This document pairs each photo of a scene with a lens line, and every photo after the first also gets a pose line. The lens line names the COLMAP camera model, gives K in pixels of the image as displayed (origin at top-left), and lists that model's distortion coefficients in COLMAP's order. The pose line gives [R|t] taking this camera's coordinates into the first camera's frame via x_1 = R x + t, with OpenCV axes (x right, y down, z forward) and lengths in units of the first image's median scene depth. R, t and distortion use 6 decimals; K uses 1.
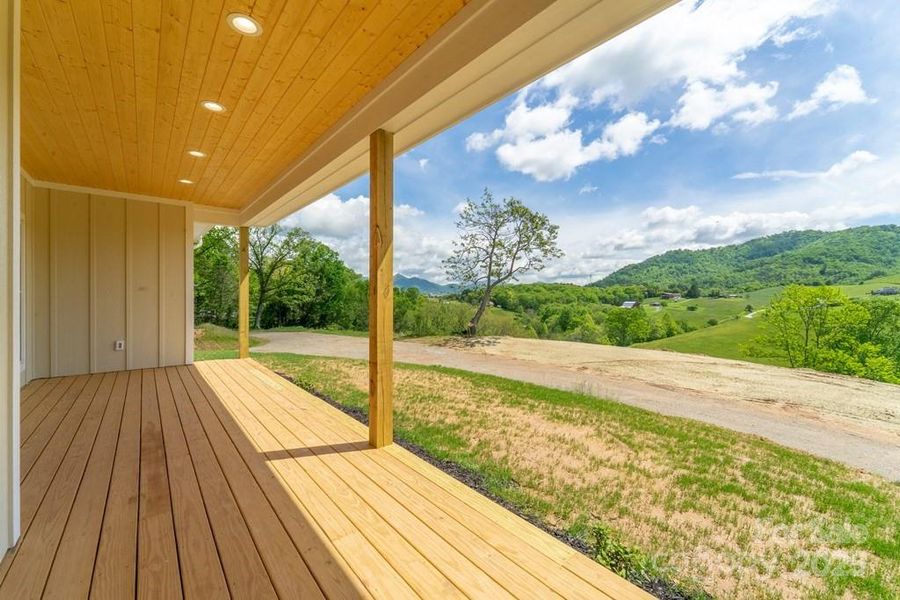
lens RADIAL K [[368.6, 0, 450.0], [0, 368.6, 300.0], [0, 0, 1]] dist [-0.007401, 0.000205]
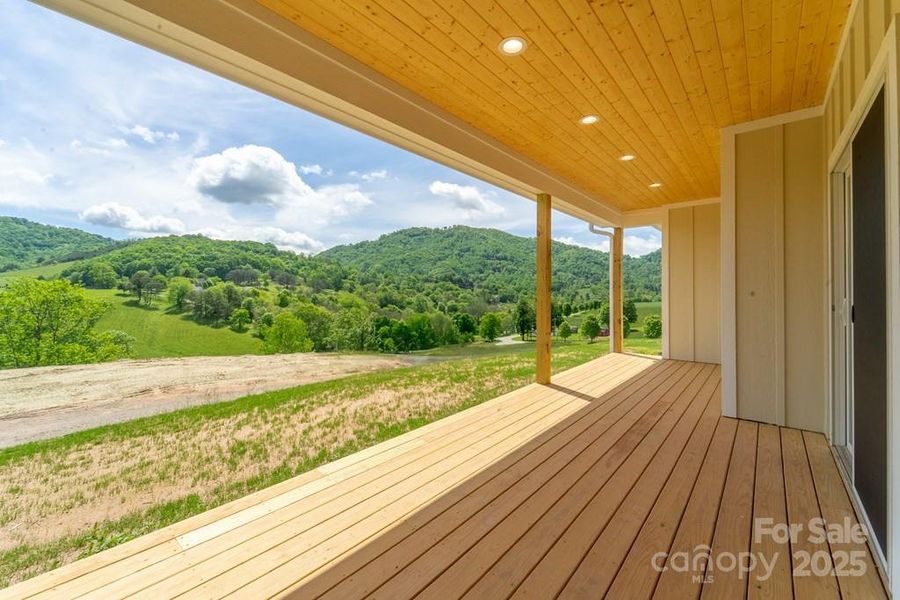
lens RADIAL K [[373.6, 0, 455.3], [0, 373.6, 293.8], [0, 0, 1]] dist [-0.000315, 0.000058]
pose [[-0.173811, -0.004576, 0.984768, -1.098837], [0.004253, 0.999976, 0.005397, -0.014717], [-0.984770, 0.005126, -0.173787, 1.043316]]
